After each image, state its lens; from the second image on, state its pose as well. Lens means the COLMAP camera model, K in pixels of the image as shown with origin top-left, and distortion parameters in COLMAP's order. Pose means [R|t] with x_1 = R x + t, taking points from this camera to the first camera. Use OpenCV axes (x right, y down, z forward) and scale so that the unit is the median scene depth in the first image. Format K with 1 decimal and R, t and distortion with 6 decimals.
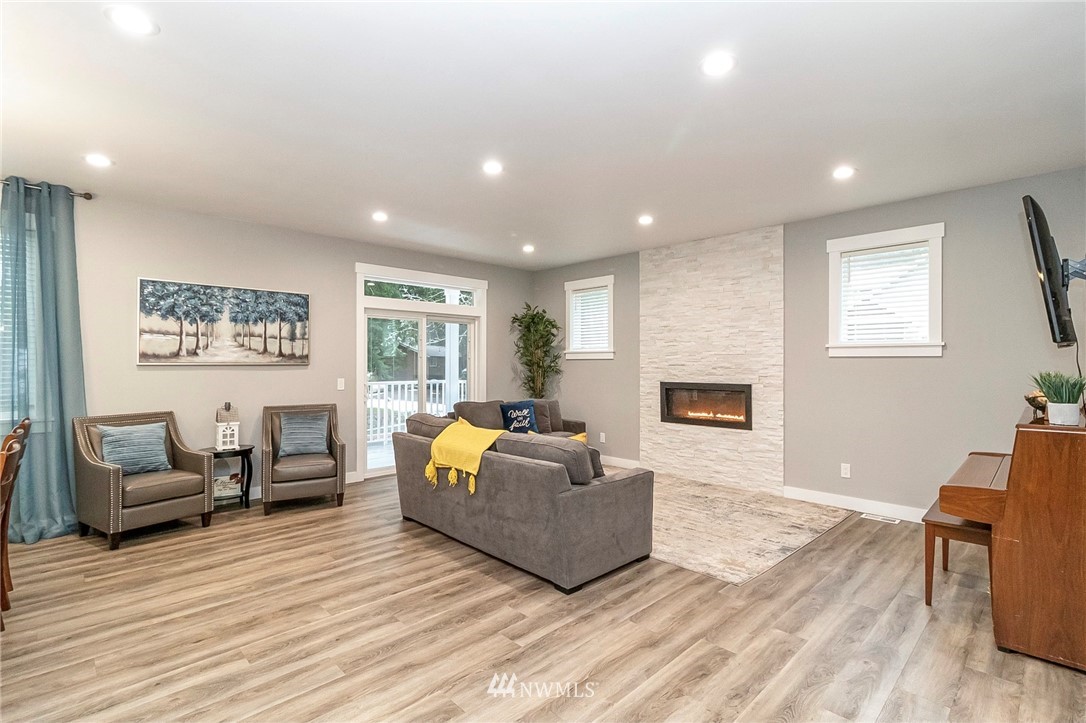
lens RADIAL K [[508.5, 0, 543.8], [0, 508.5, 361.7], [0, 0, 1]] dist [0.007956, -0.000758]
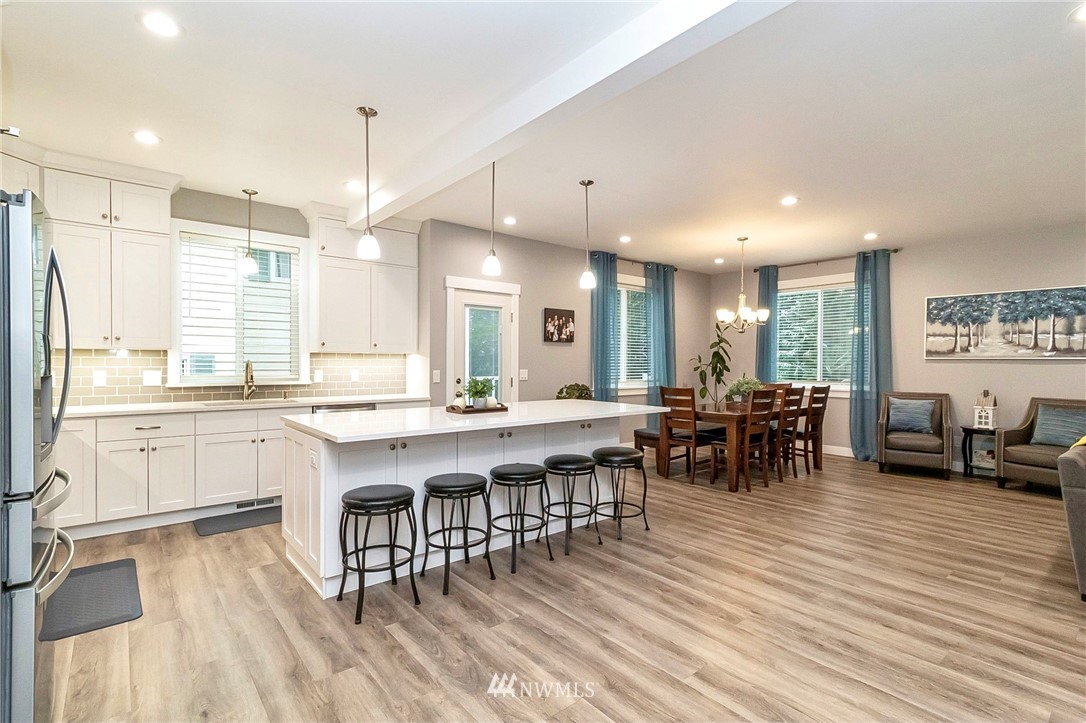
lens RADIAL K [[508.5, 0, 556.2], [0, 508.5, 374.7], [0, 0, 1]] dist [0.007956, -0.000758]
pose [[-0.066842, 0.024809, -0.997455, 0.619485], [-0.001781, 0.999686, 0.024984, 0.014428], [0.997762, 0.003446, -0.066777, 0.060924]]
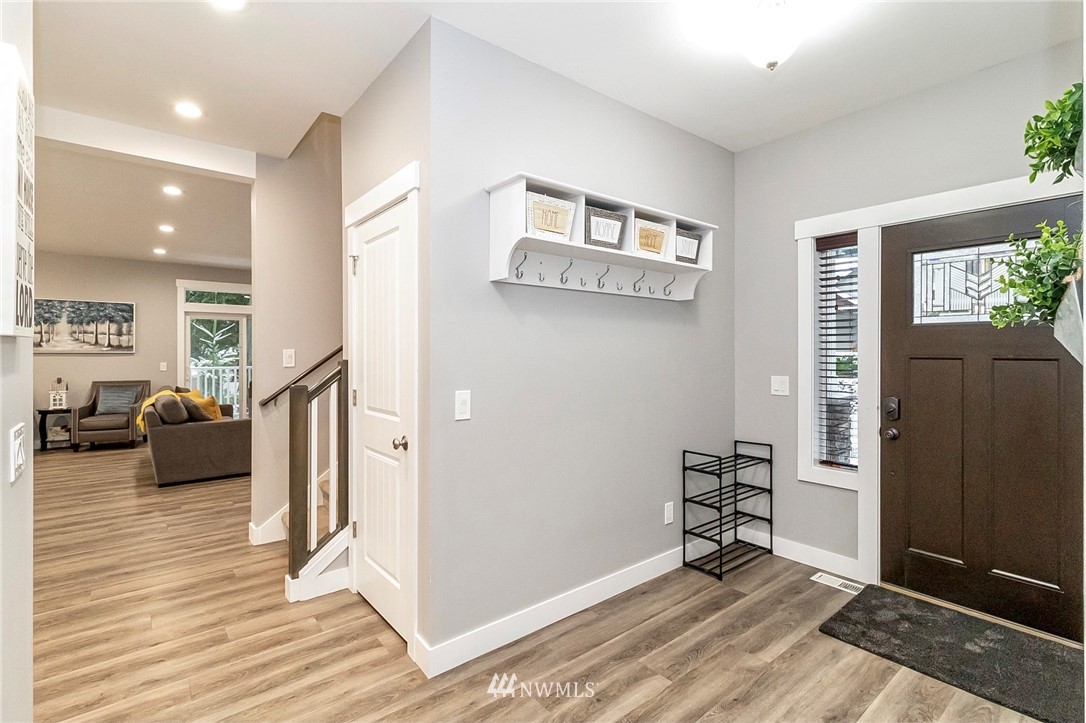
lens RADIAL K [[508.5, 0, 549.6], [0, 508.5, 346.2], [0, 0, 1]] dist [0.007956, -0.000758]
pose [[0.995923, -0.000852, -0.090208, 0.897402], [0.000250, 0.999978, -0.006689, -0.002434], [0.090212, 0.006639, 0.995900, -0.347195]]
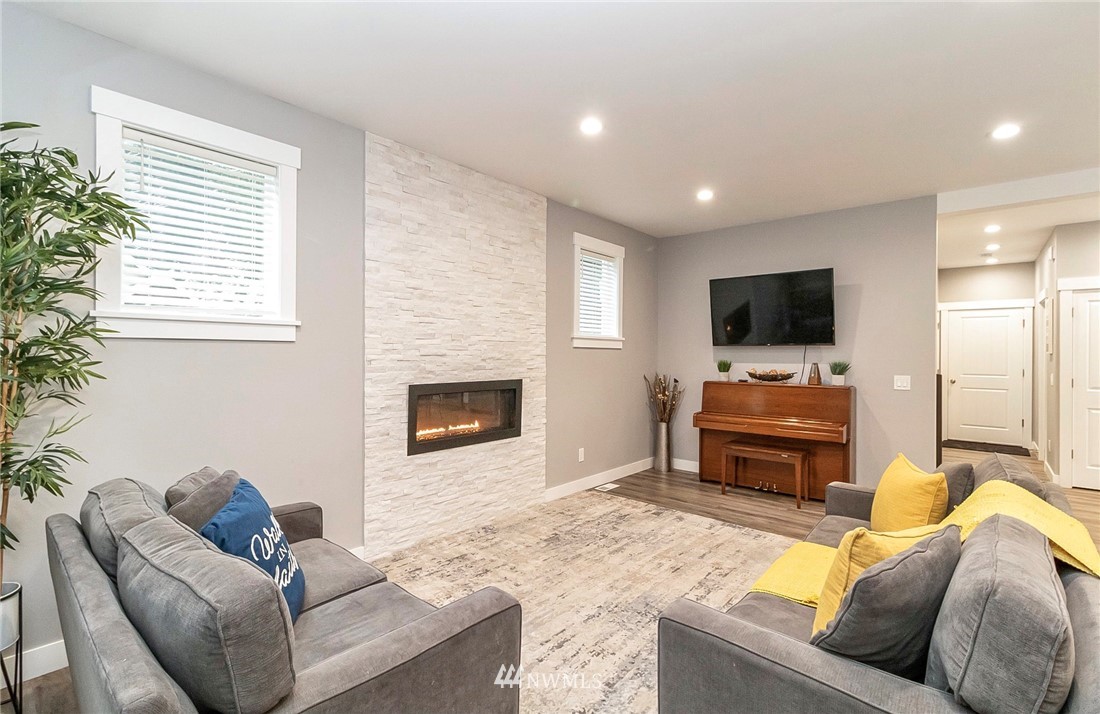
lens RADIAL K [[503.2, 0, 541.7], [0, 503.2, 354.4], [0, 0, 1]] dist [0.015691, 0.000119]
pose [[-0.085575, -0.003682, 0.996325, -0.419115], [-0.011288, 0.999933, 0.002725, 0.002593], [-0.996268, -0.011013, -0.085611, 1.111511]]
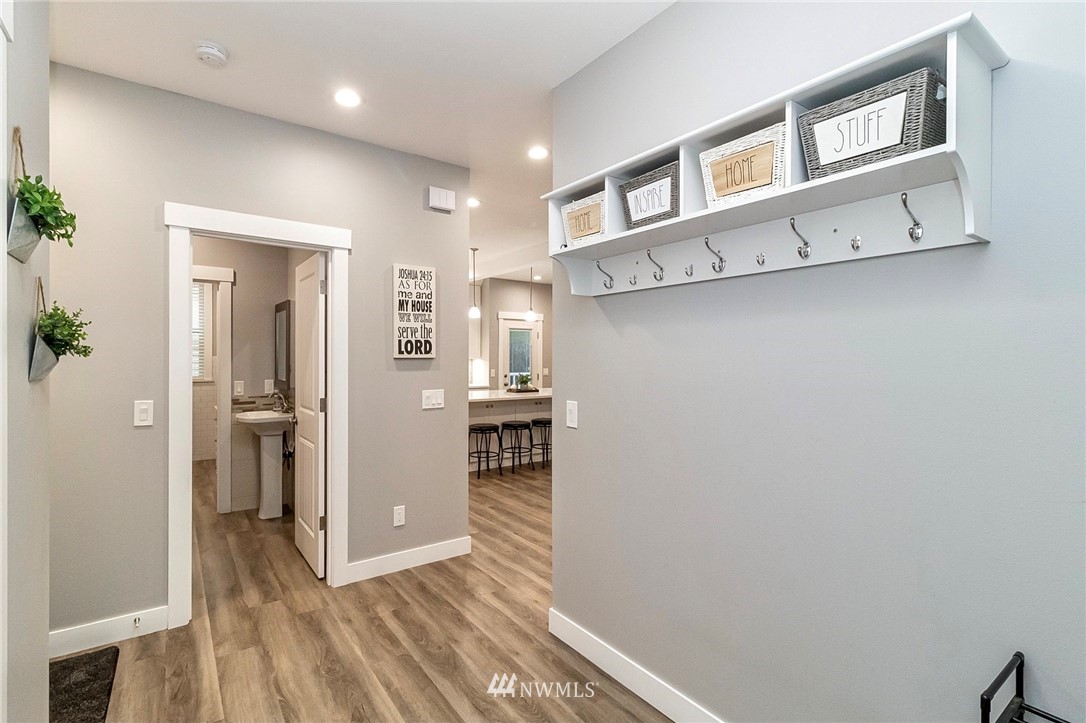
lens RADIAL K [[508.5, 0, 512.5], [0, 508.5, 354.4], [0, 0, 1]] dist [0.007956, -0.000758]
pose [[-0.186028, -0.004476, -0.982534, 1.280849], [0.003424, 0.999981, -0.005204, -0.009761], [0.982538, -0.004332, -0.186009, 0.130799]]
